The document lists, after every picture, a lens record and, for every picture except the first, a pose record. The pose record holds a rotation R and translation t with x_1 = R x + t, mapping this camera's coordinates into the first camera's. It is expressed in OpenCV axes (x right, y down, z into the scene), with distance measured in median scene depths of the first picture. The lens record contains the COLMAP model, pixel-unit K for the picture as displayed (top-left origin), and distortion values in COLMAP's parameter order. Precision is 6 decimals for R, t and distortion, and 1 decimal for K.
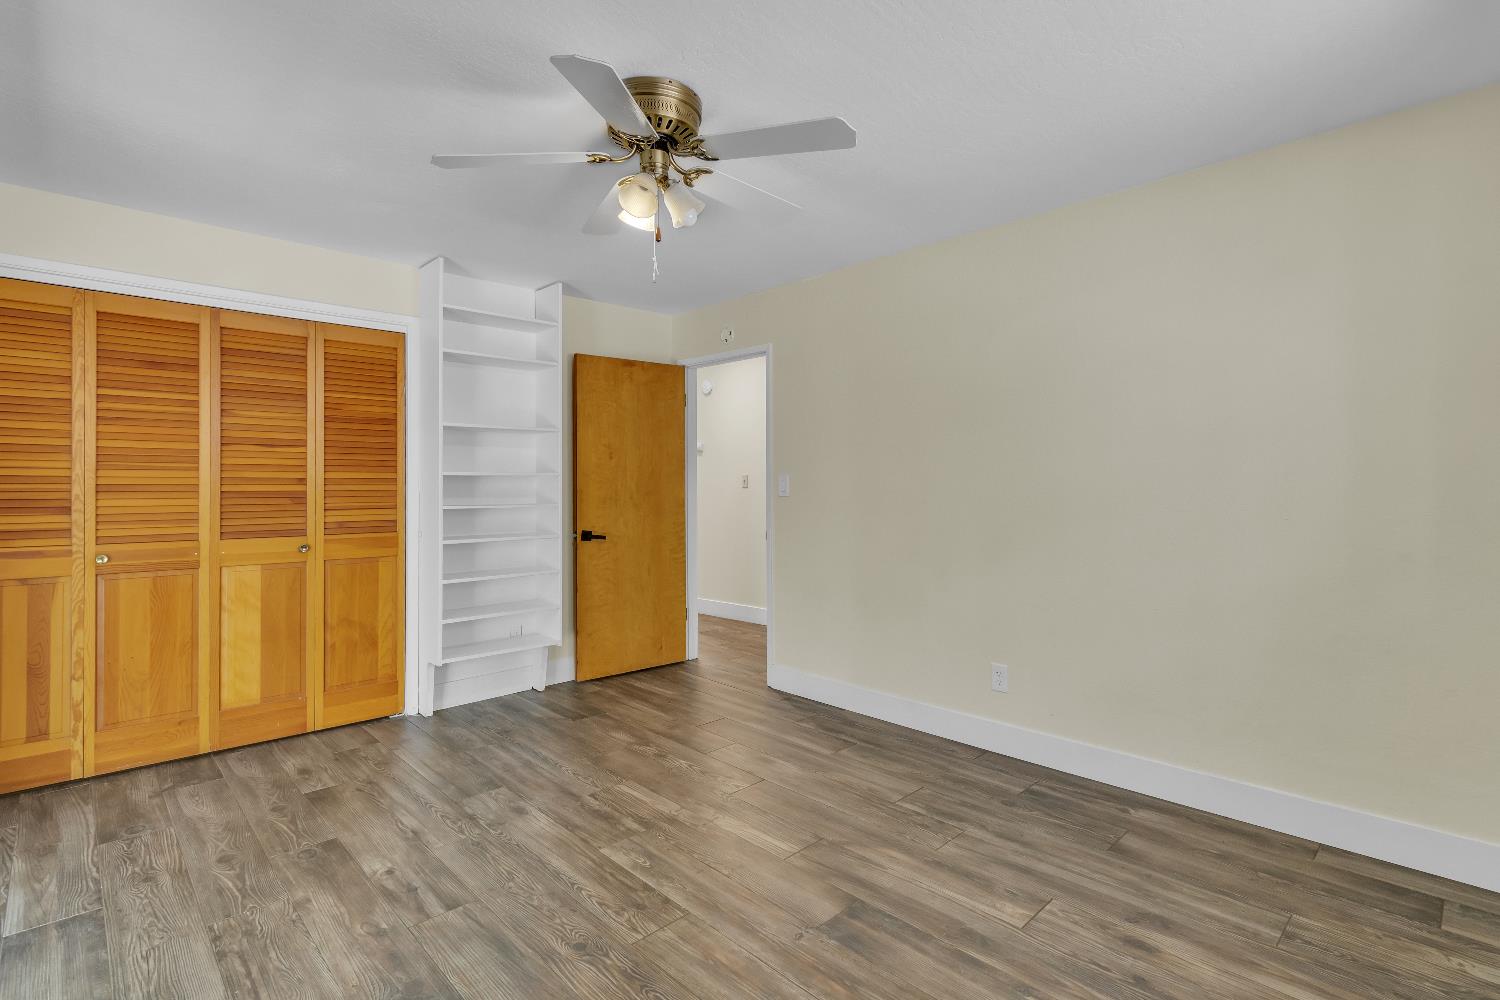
lens RADIAL K [[704.7, 0, 754.2], [0, 704.7, 477.4], [0, 0, 1]] dist [-0.000947, 0.000171]
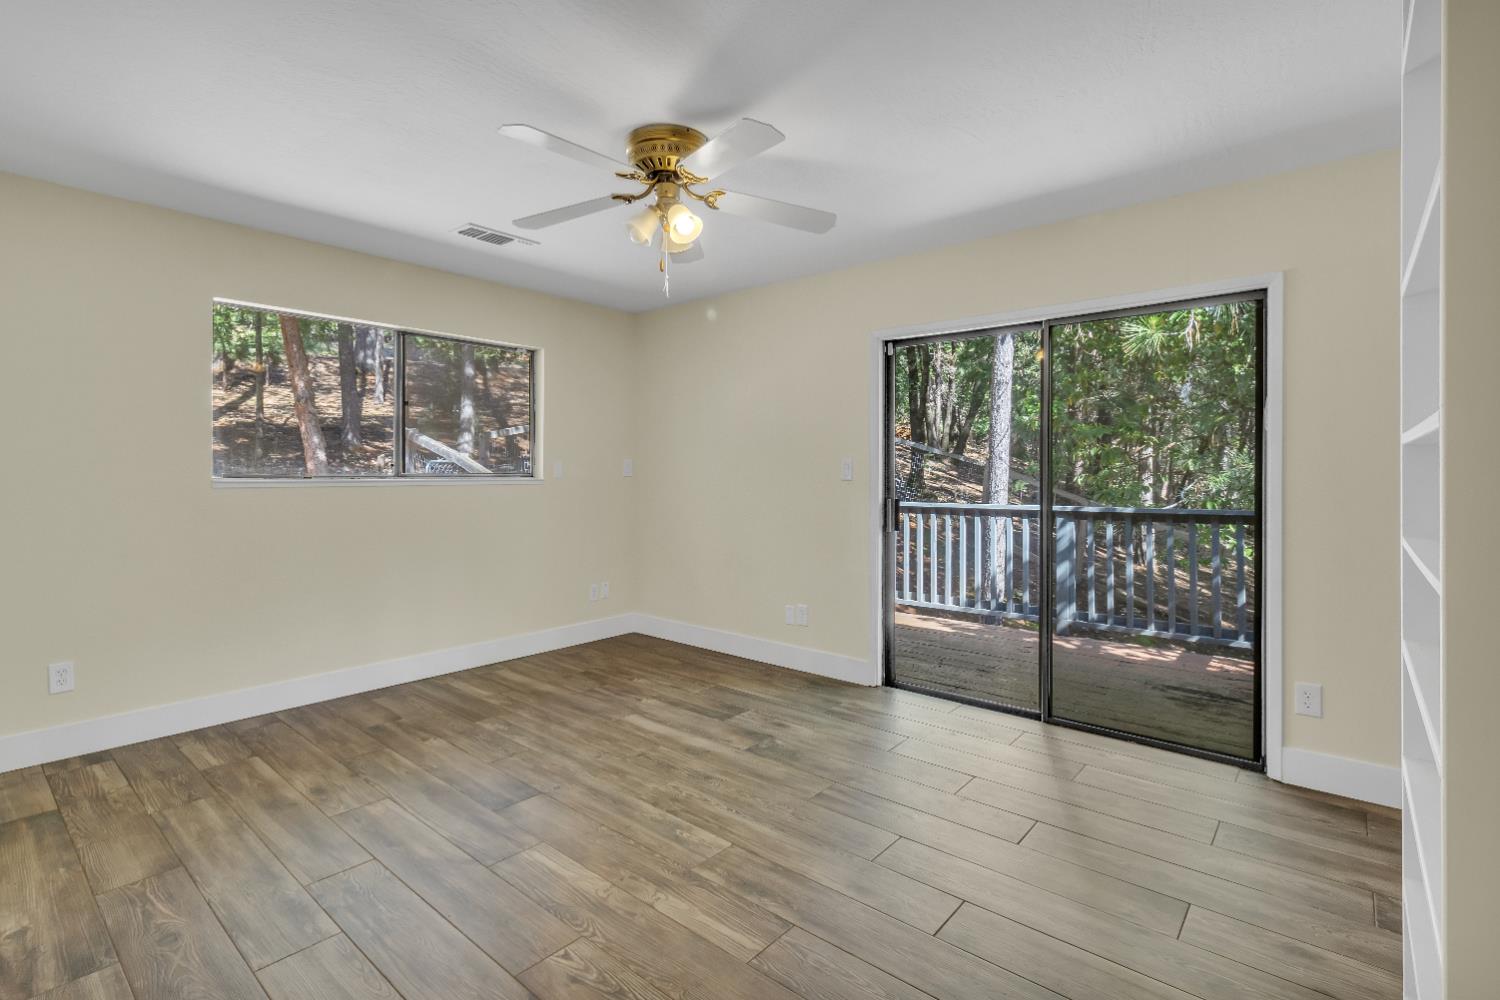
lens RADIAL K [[704.7, 0, 754.2], [0, 704.7, 477.4], [0, 0, 1]] dist [-0.000947, 0.000171]
pose [[-0.995030, 0.000016, -0.099577, -0.167247], [0.000420, 0.999992, -0.004037, 0.025047], [0.099576, -0.004058, -0.995022, 2.156986]]
